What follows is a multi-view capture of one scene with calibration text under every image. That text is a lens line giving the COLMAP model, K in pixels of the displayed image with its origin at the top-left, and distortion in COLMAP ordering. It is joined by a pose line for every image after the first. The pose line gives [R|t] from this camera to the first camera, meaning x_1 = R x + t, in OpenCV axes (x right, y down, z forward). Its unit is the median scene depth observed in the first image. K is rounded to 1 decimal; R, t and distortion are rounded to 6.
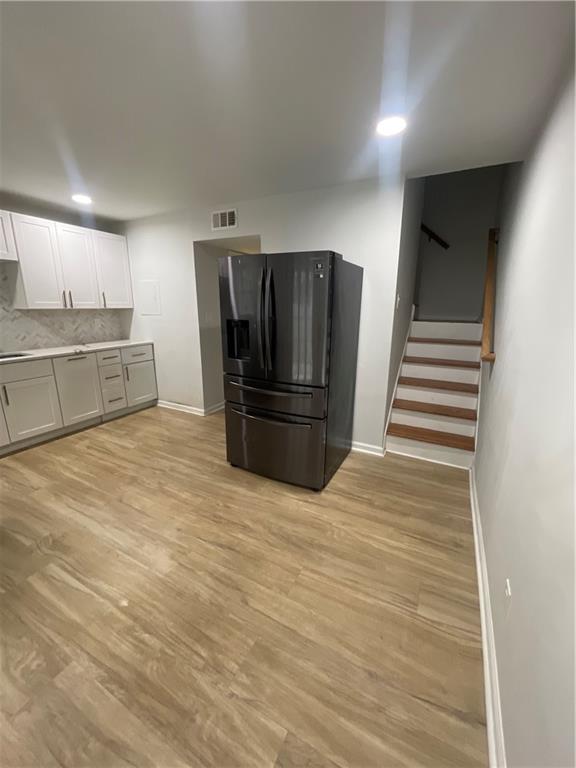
lens RADIAL K [[309.6, 0, 287.6], [0, 309.6, 383.0], [0, 0, 1]] dist [-0.002861, 0.000848]
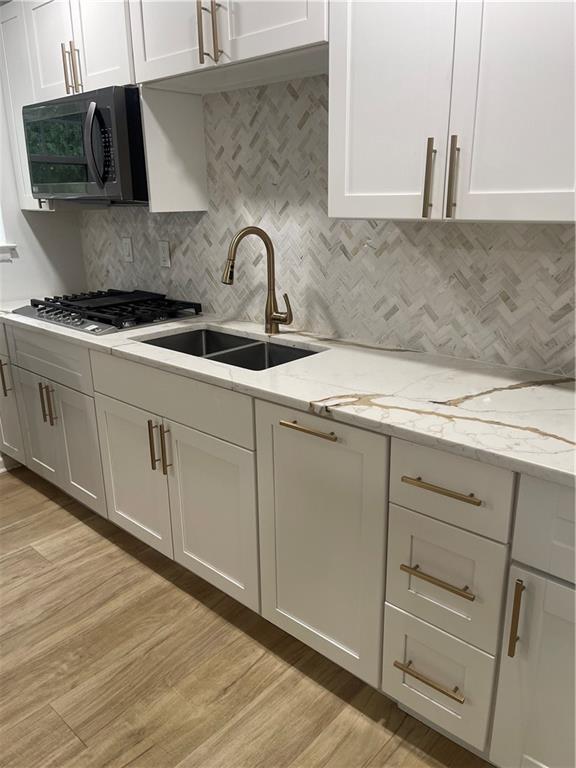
lens RADIAL K [[581.9, 0, 287.1], [0, 581.9, 384.6], [0, 0, 1]] dist [0.027671, -0.019428]
pose [[-0.244585, 0.288074, -0.925846, -0.291259], [-0.232318, 0.909625, 0.344399, -0.287375], [0.941385, 0.299325, -0.155556, 1.135989]]
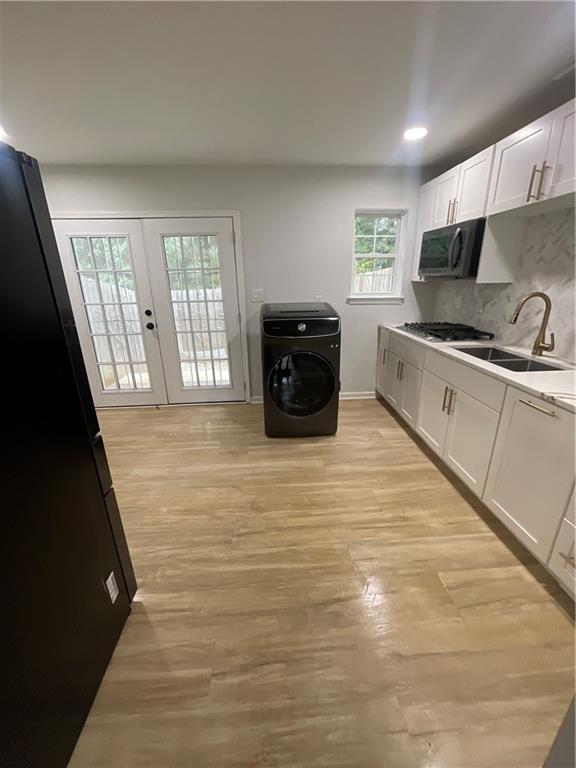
lens RADIAL K [[309.6, 0, 289.4], [0, 309.6, 381.6], [0, 0, 1]] dist [-0.002861, 0.000848]
pose [[-0.848969, 0.172541, -0.499480, -0.194216], [-0.124625, 0.853161, 0.506542, -0.310879], [0.513536, 0.492287, -0.702805, 1.205875]]
